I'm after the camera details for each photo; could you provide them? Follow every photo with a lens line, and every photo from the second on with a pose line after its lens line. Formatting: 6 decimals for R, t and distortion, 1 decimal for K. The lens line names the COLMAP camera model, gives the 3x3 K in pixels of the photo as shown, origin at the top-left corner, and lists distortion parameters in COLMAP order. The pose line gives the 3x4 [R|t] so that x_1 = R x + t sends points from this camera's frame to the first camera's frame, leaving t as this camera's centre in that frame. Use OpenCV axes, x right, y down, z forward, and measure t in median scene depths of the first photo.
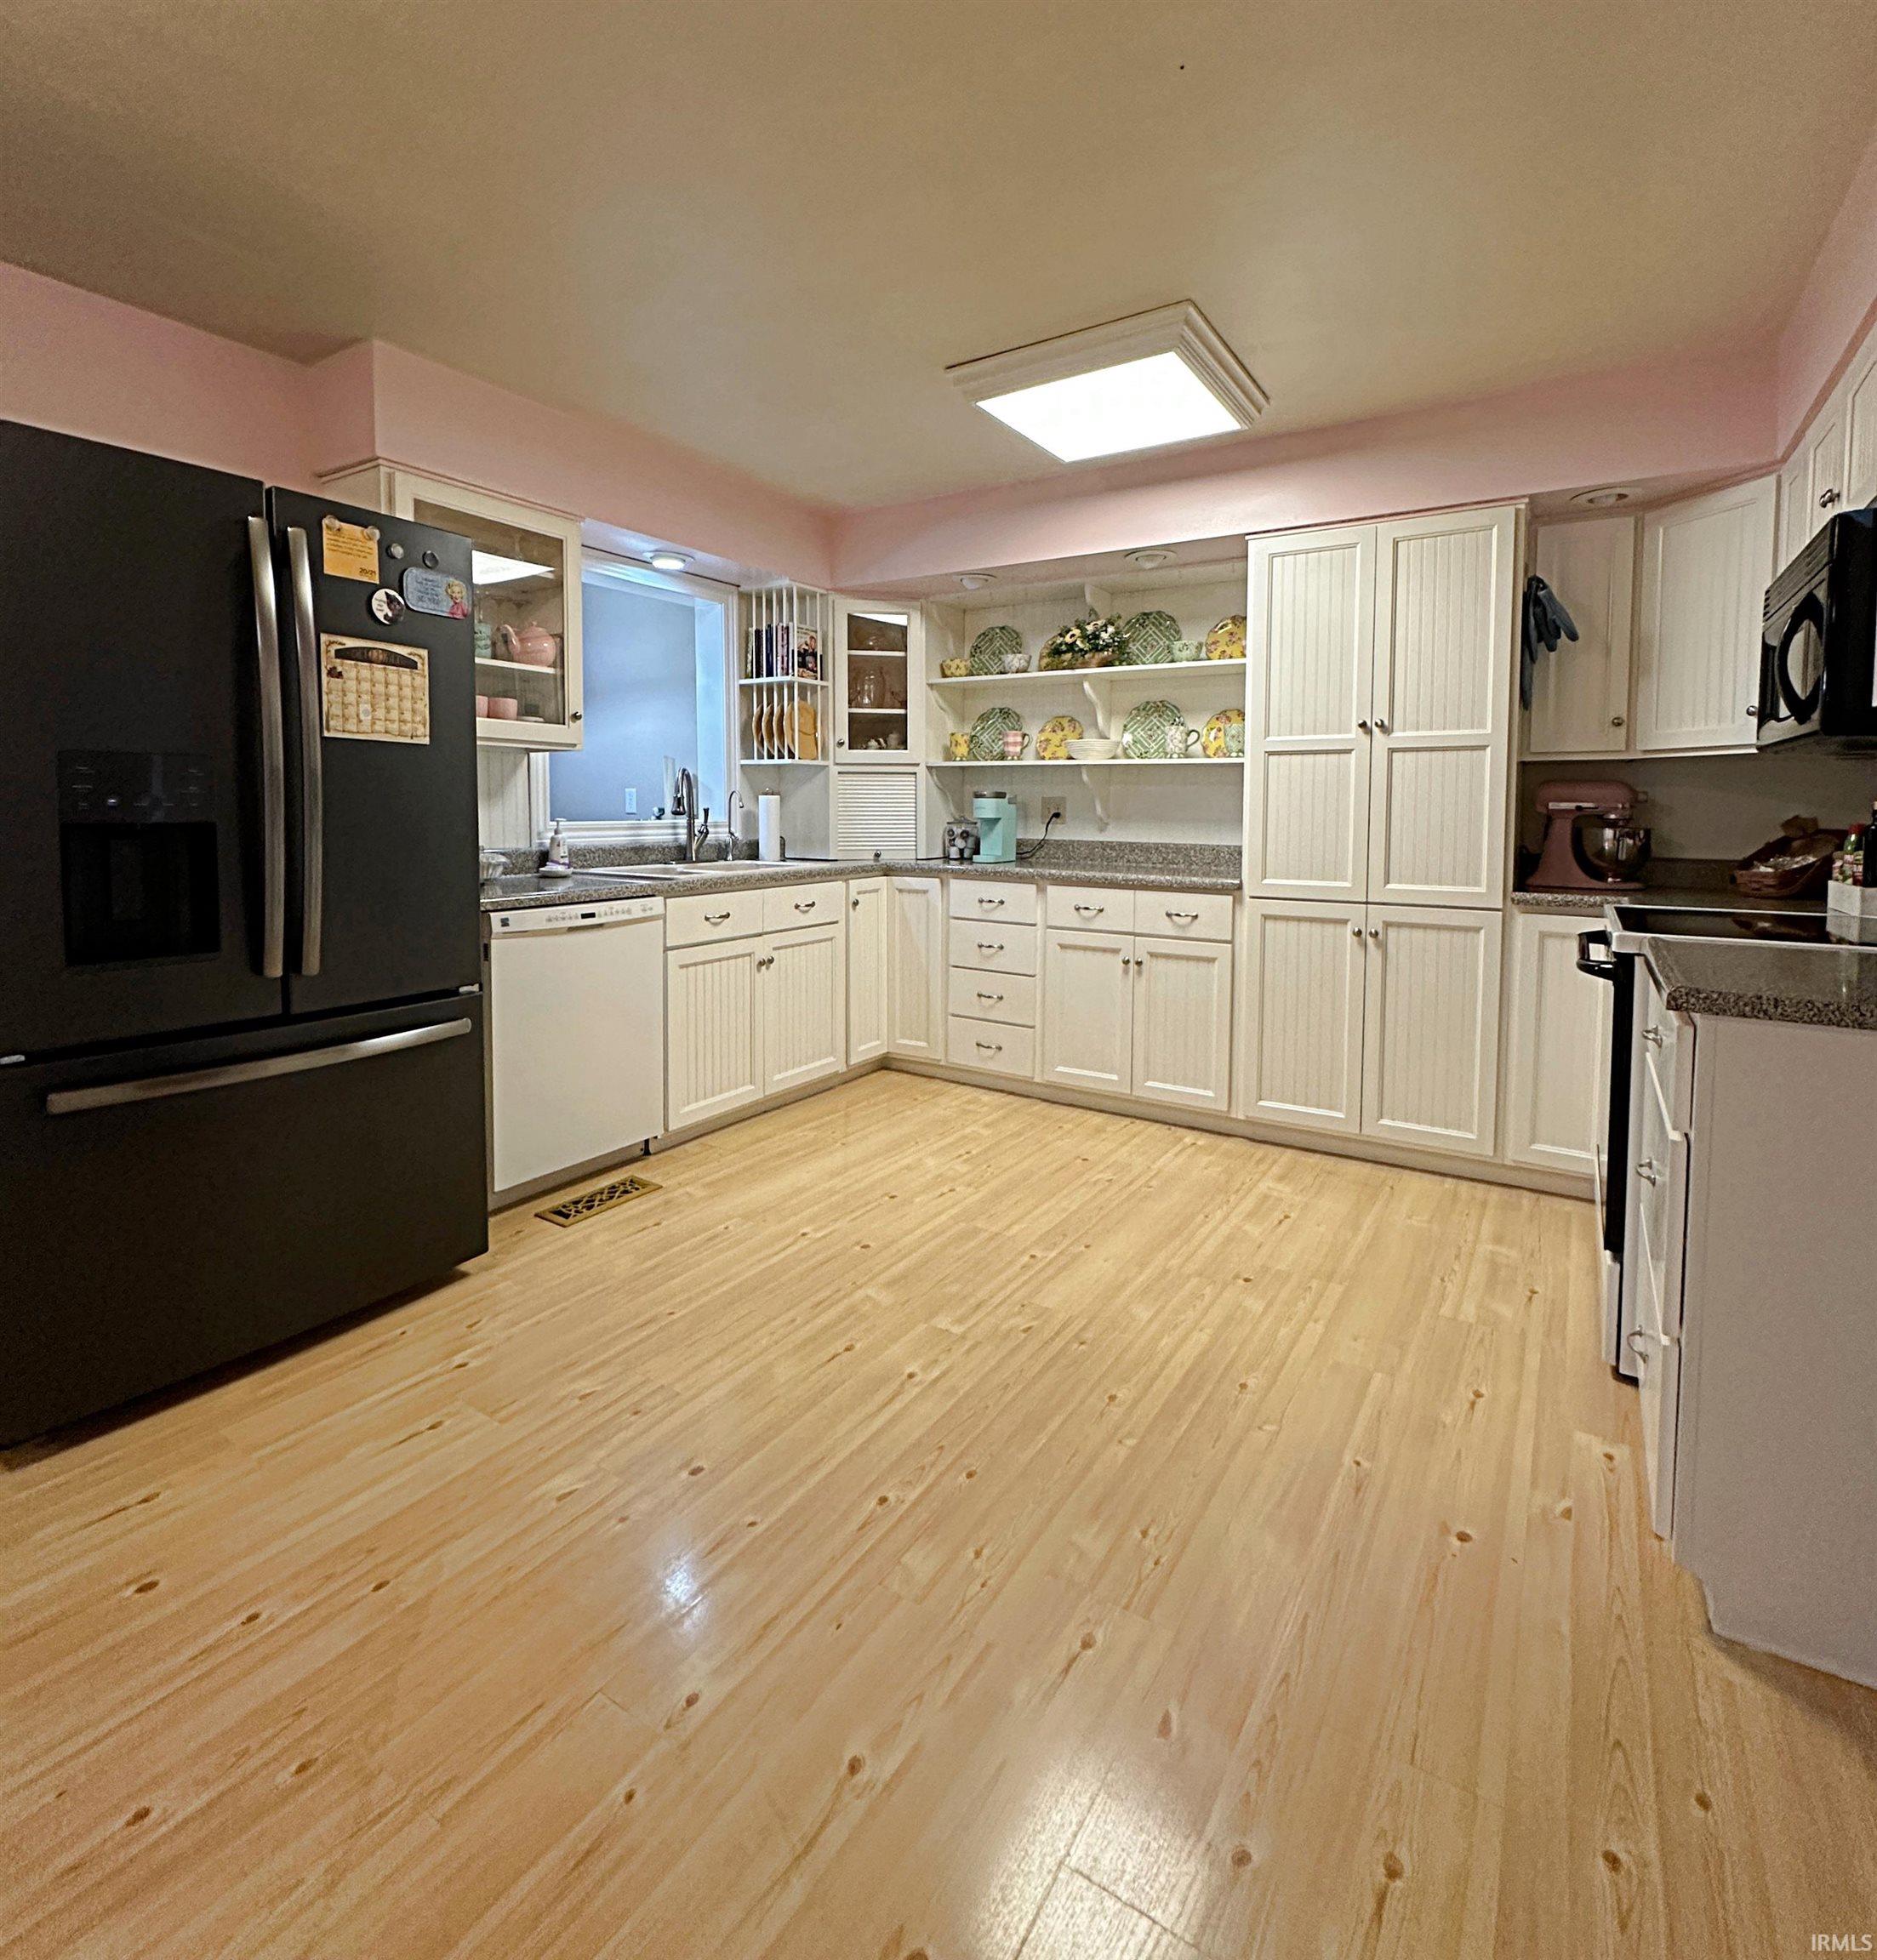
lens RADIAL K [[1005.4, 0, 930.4], [0, 1005.4, 856.0], [0, 0, 1]] dist [0.007148, -0.000882]
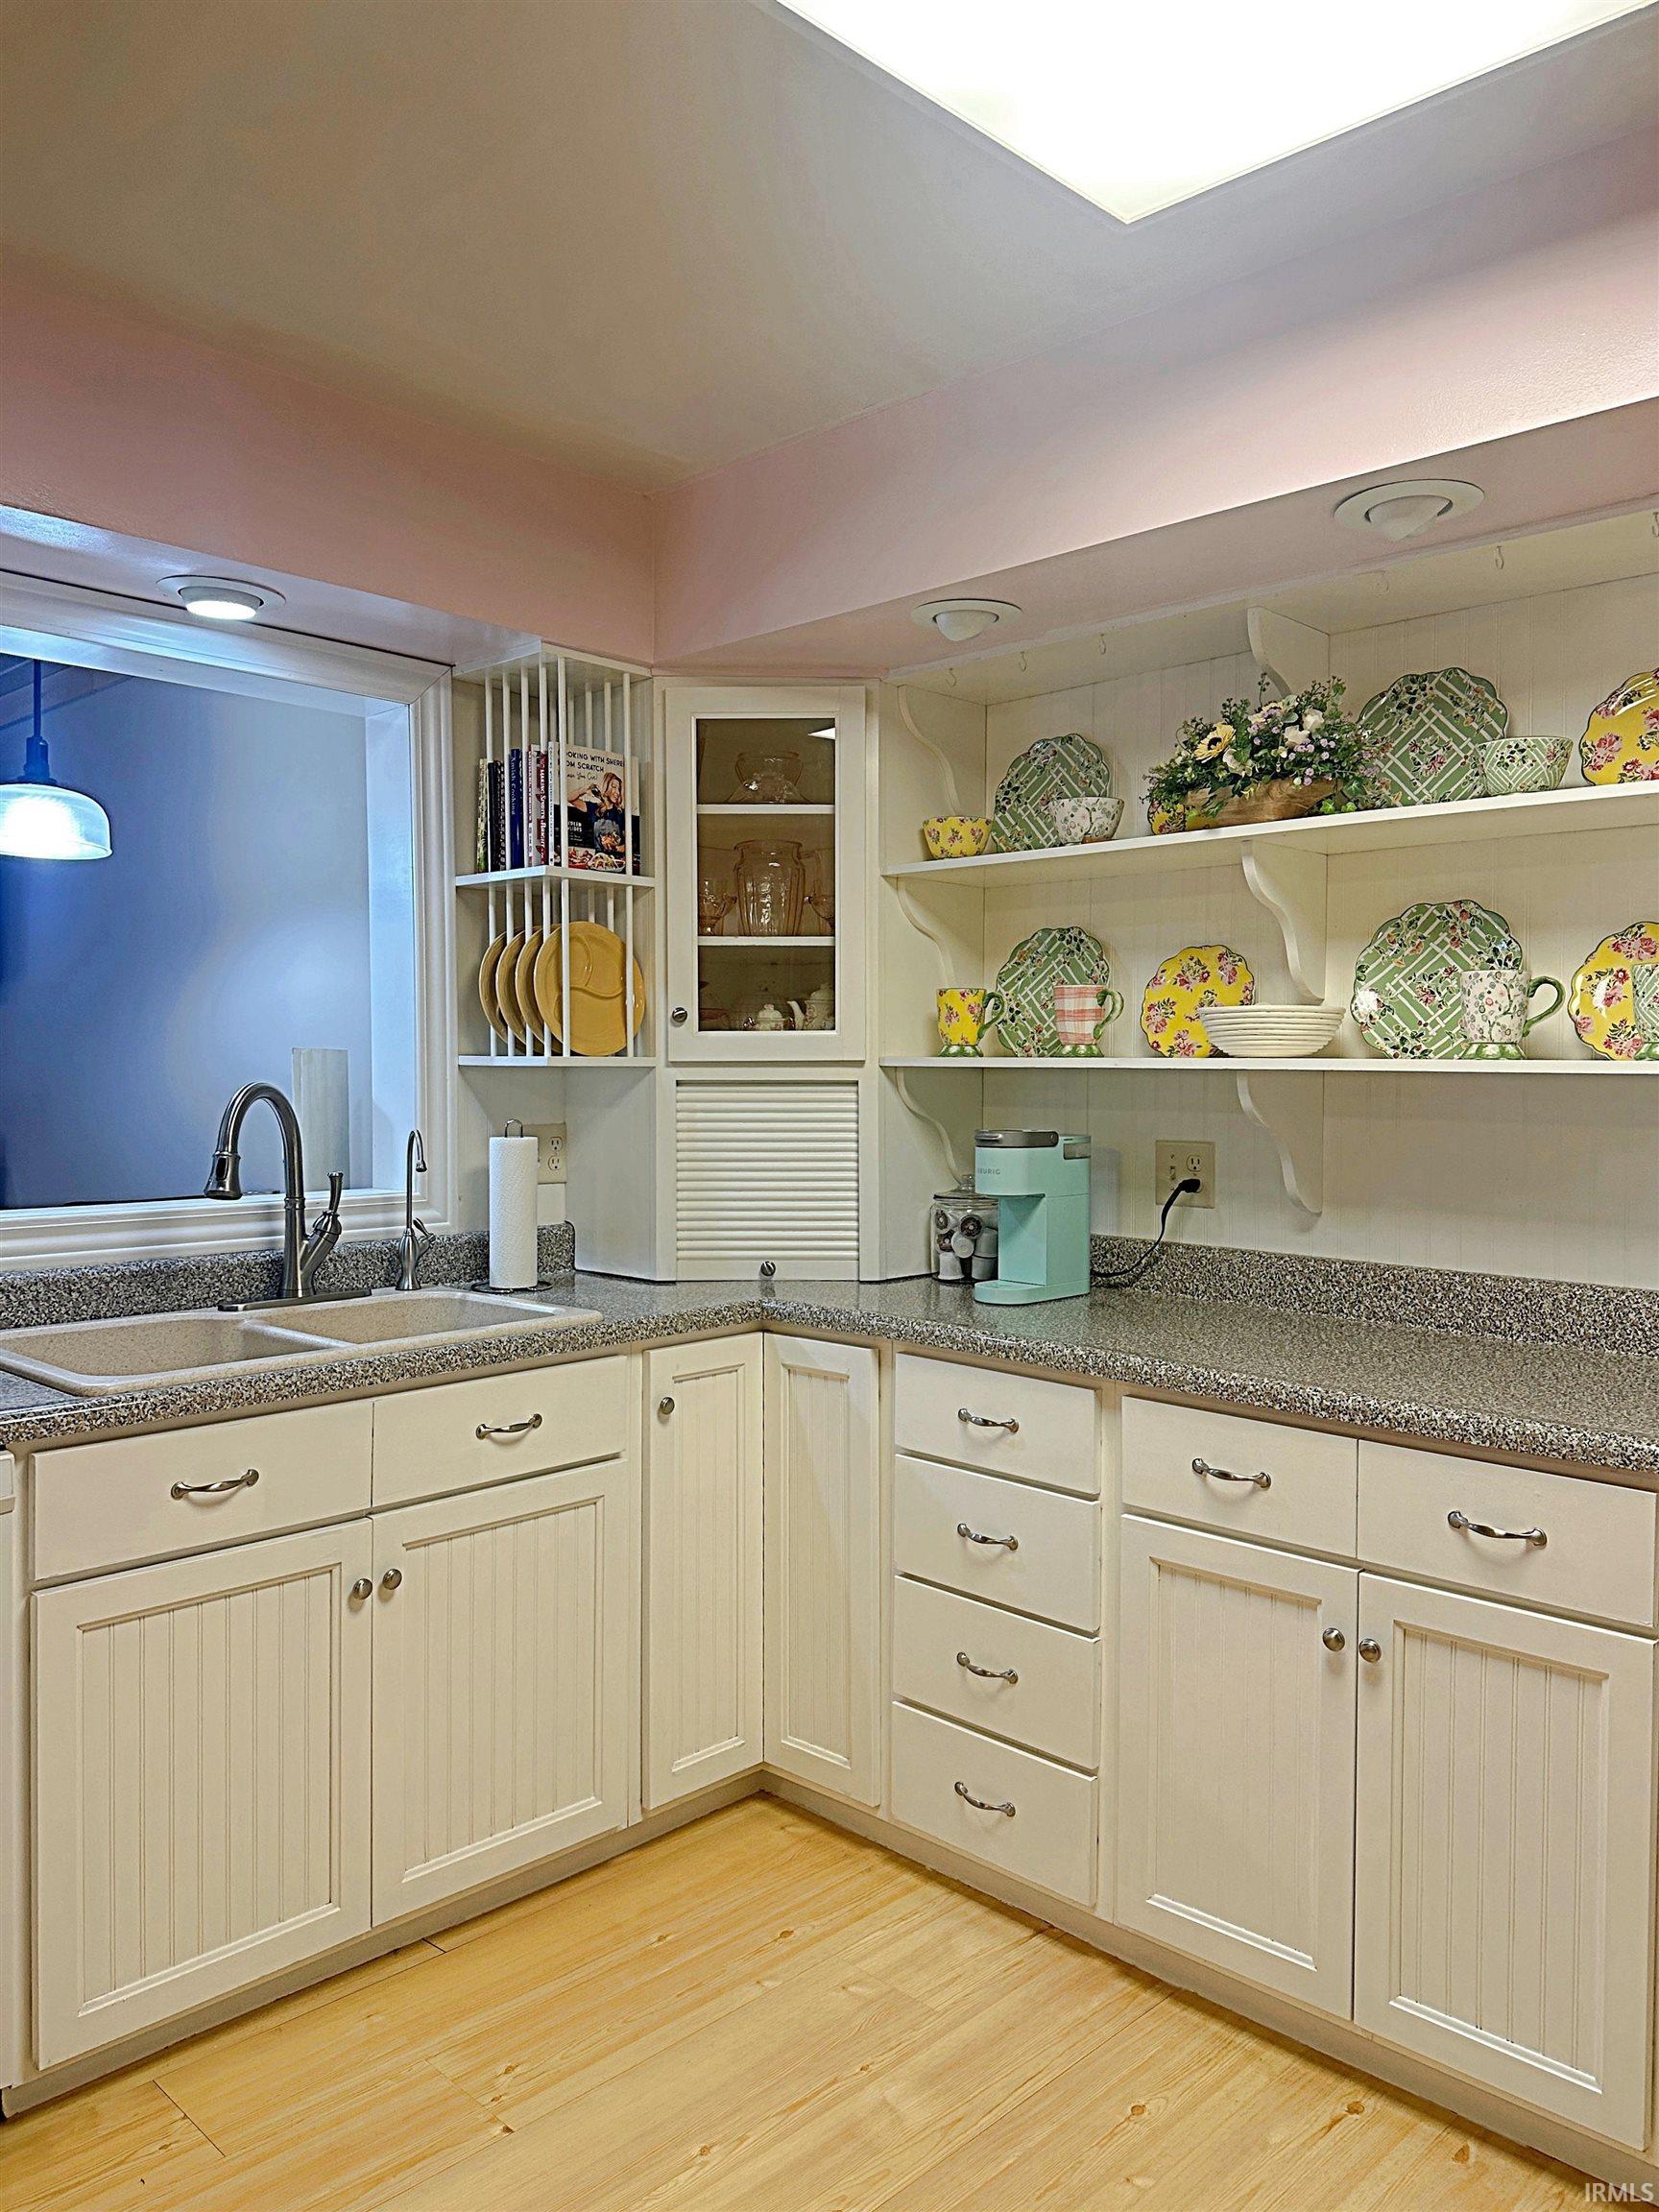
lens RADIAL K [[1581.4, 0, 823.1], [0, 1581.4, 1110.4], [0, 0, 1]] dist [0.061298, -0.042998]
pose [[0.980165, 0.003872, -0.198146, 0.123820], [-0.009393, 0.999593, -0.026930, -0.061390], [0.197961, 0.028257, 0.979803, 0.391105]]
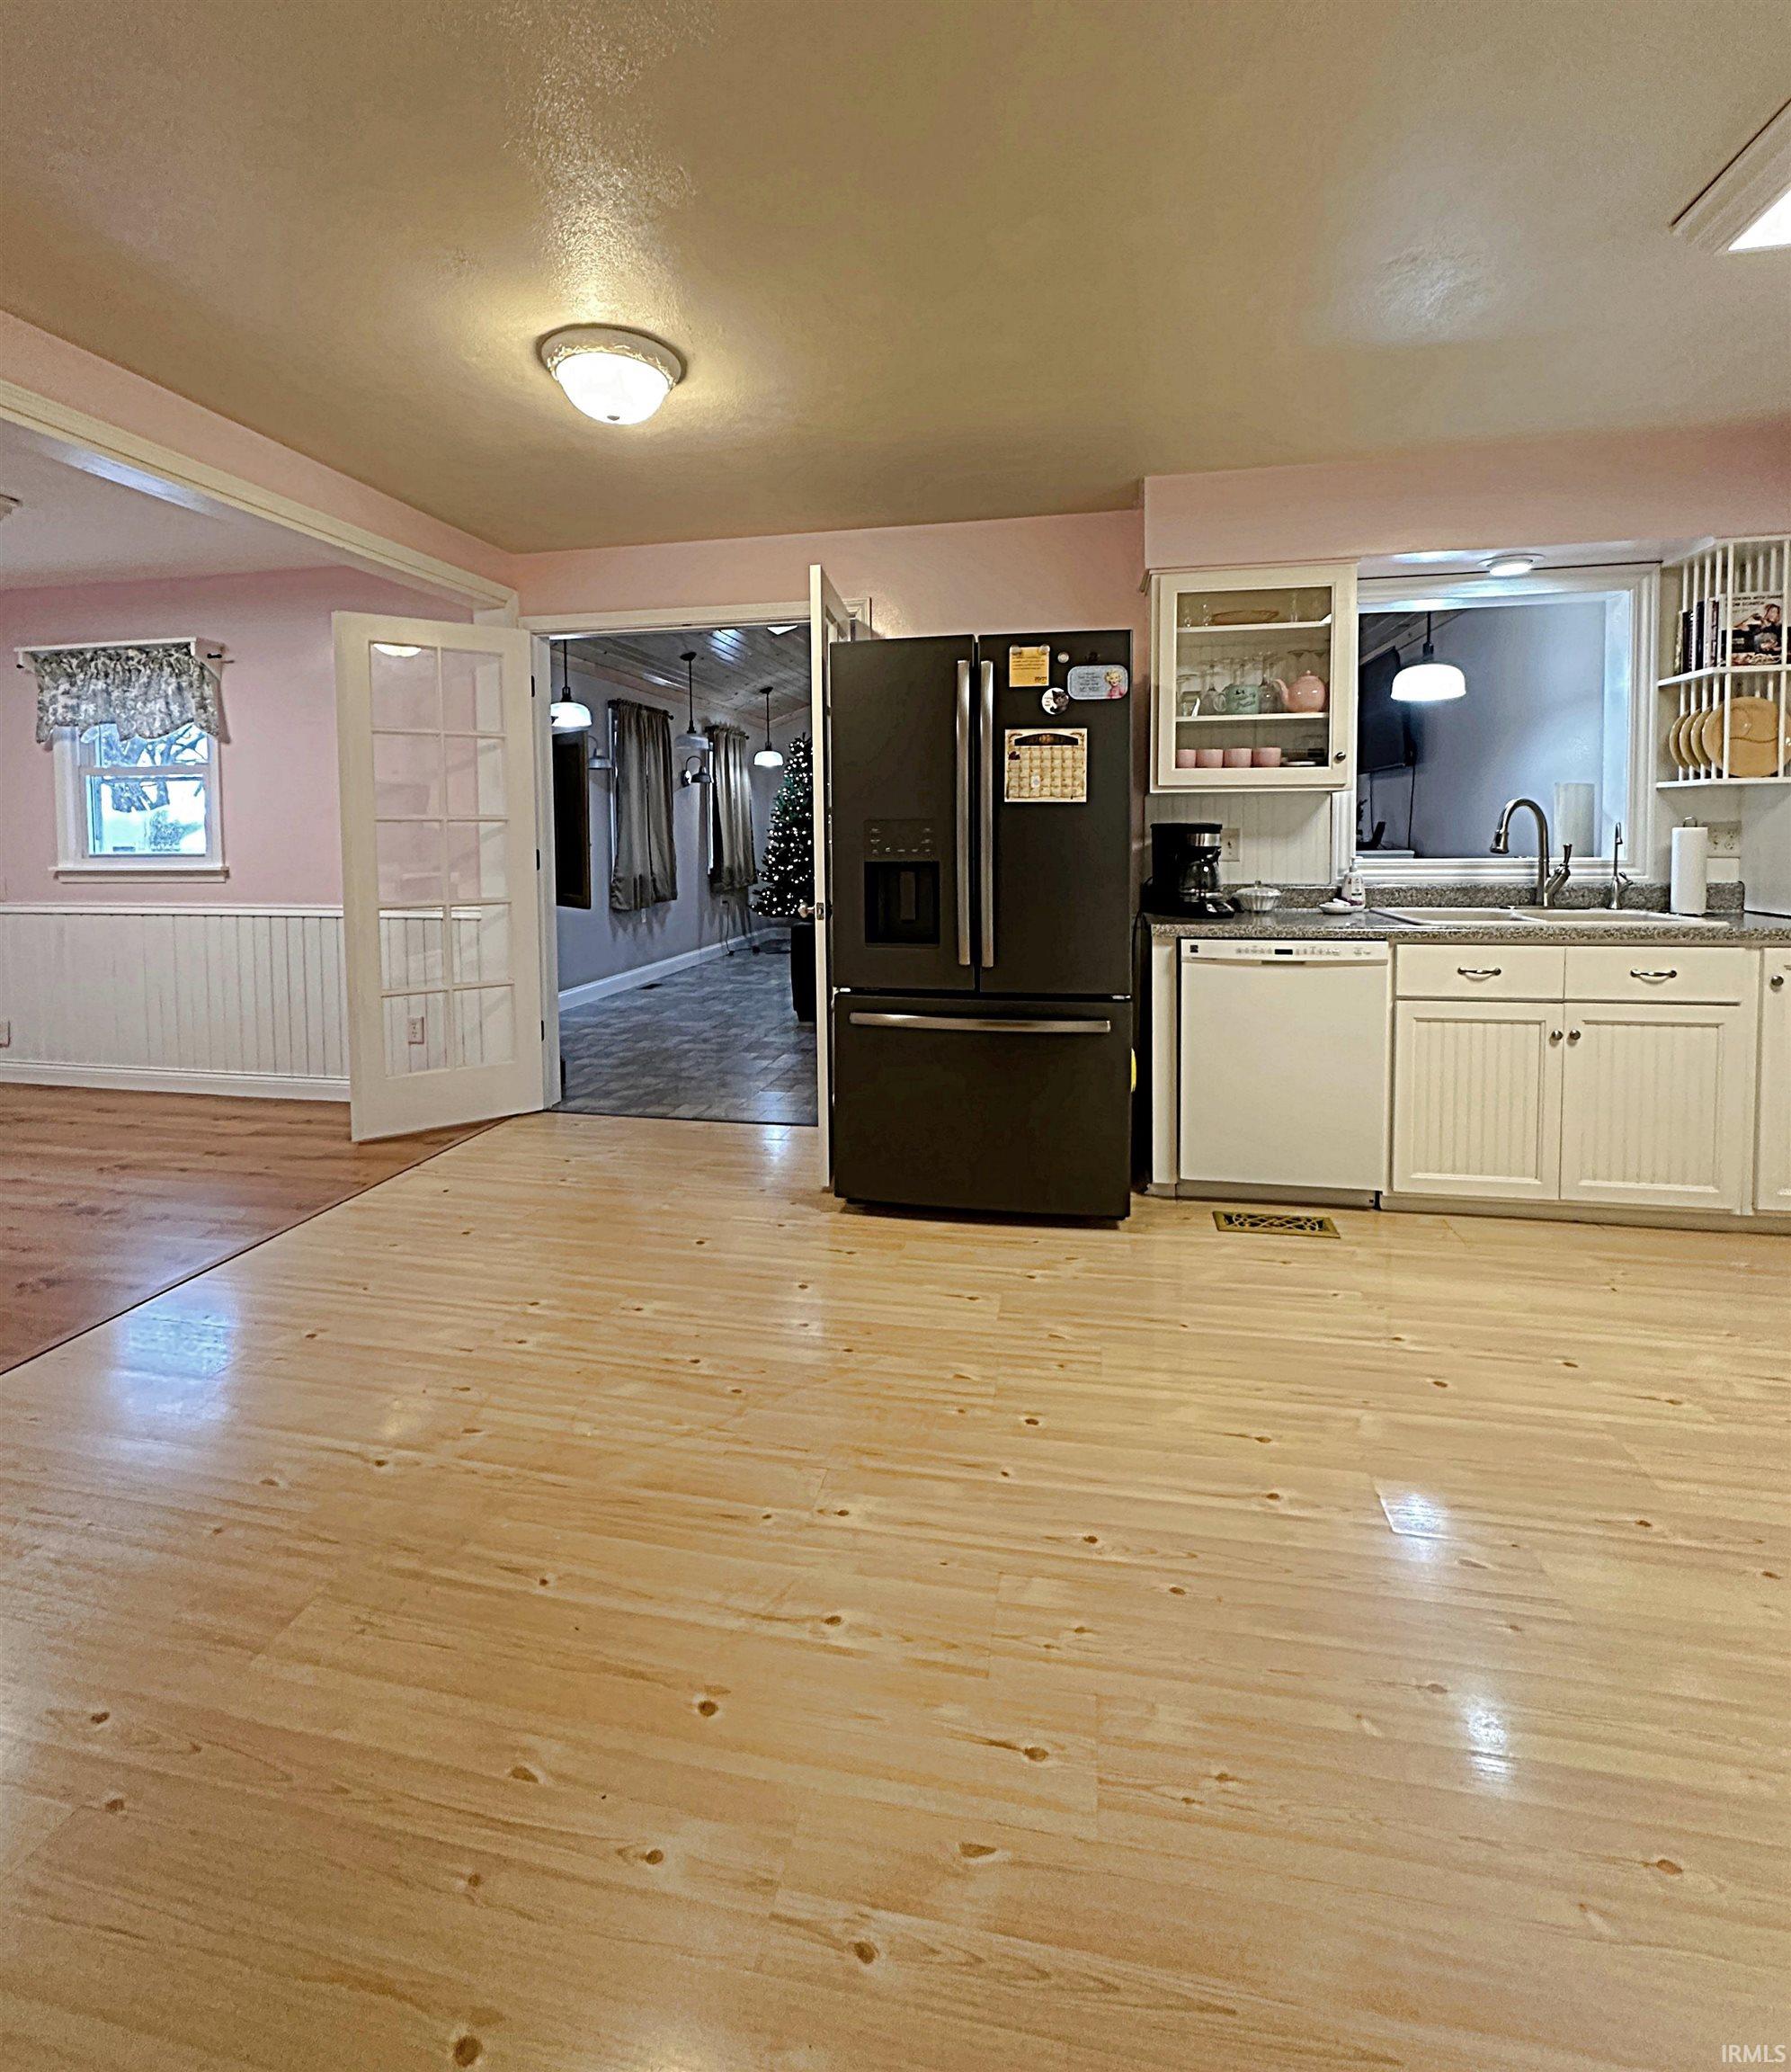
lens RADIAL K [[970.9, 0, 901.9], [0, 970.9, 880.4], [0, 0, 1]] dist [-0.004693, 0.002514]
pose [[0.369530, 0.037879, -0.928447, 0.340478], [-0.034158, 0.999047, 0.027164, -0.021888], [0.928591, 0.021676, 0.370472, 0.195727]]
